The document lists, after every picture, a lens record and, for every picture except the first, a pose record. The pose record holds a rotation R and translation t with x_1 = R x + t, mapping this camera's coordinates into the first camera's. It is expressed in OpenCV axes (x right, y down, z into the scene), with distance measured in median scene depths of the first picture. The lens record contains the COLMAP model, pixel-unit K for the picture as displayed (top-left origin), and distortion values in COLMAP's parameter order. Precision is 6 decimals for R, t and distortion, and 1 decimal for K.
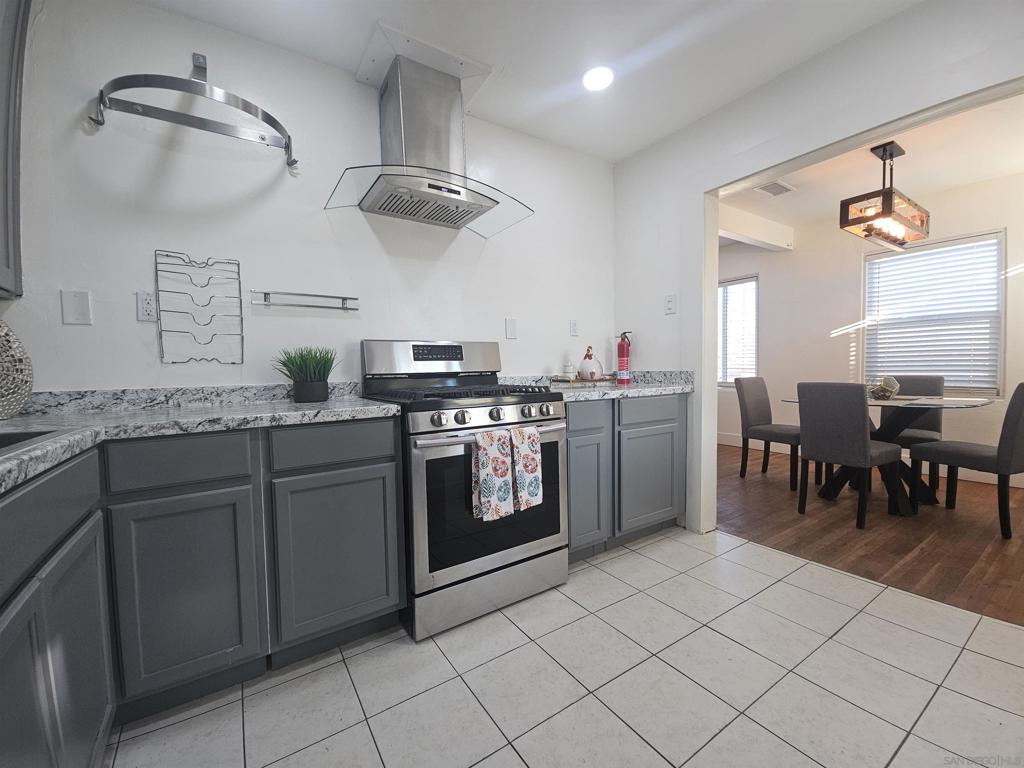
lens RADIAL K [[420.6, 0, 511.3], [0, 420.6, 389.7], [0, 0, 1]] dist [0.001656, 0.000104]
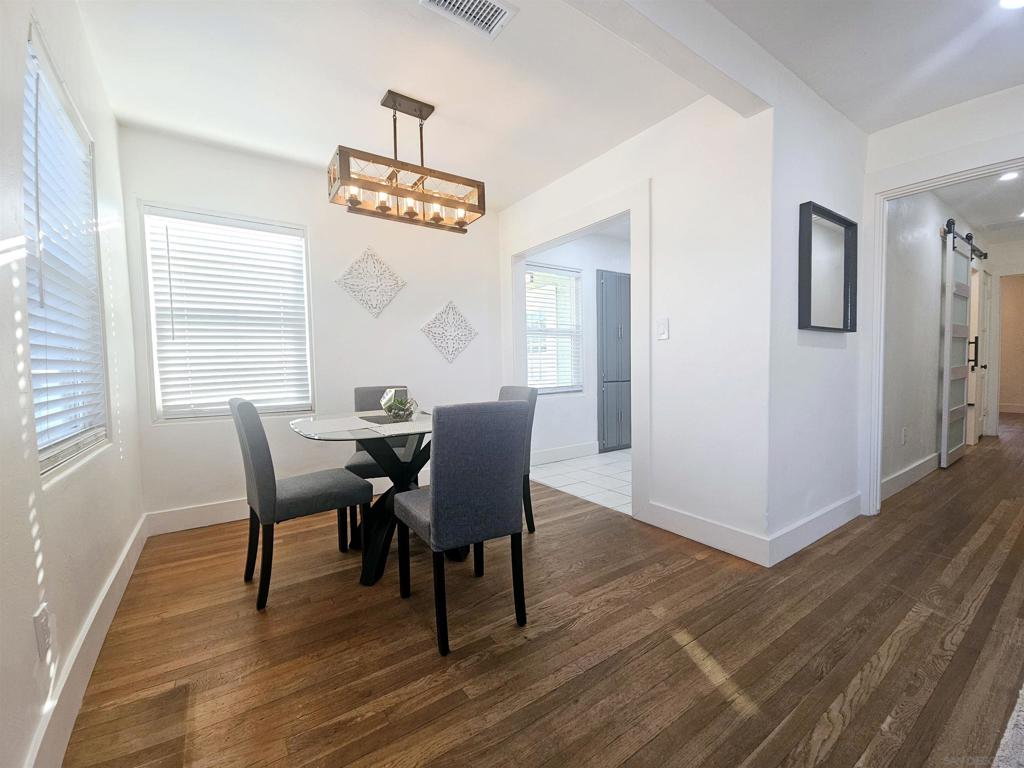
lens RADIAL K [[420.6, 0, 511.9], [0, 420.6, 386.1], [0, 0, 1]] dist [0.001656, 0.000104]
pose [[-0.014718, -0.034588, 0.999293, 0.060577], [0.059140, 0.997622, 0.035401, -0.055040], [-0.998141, 0.059619, -0.012638, 0.768730]]
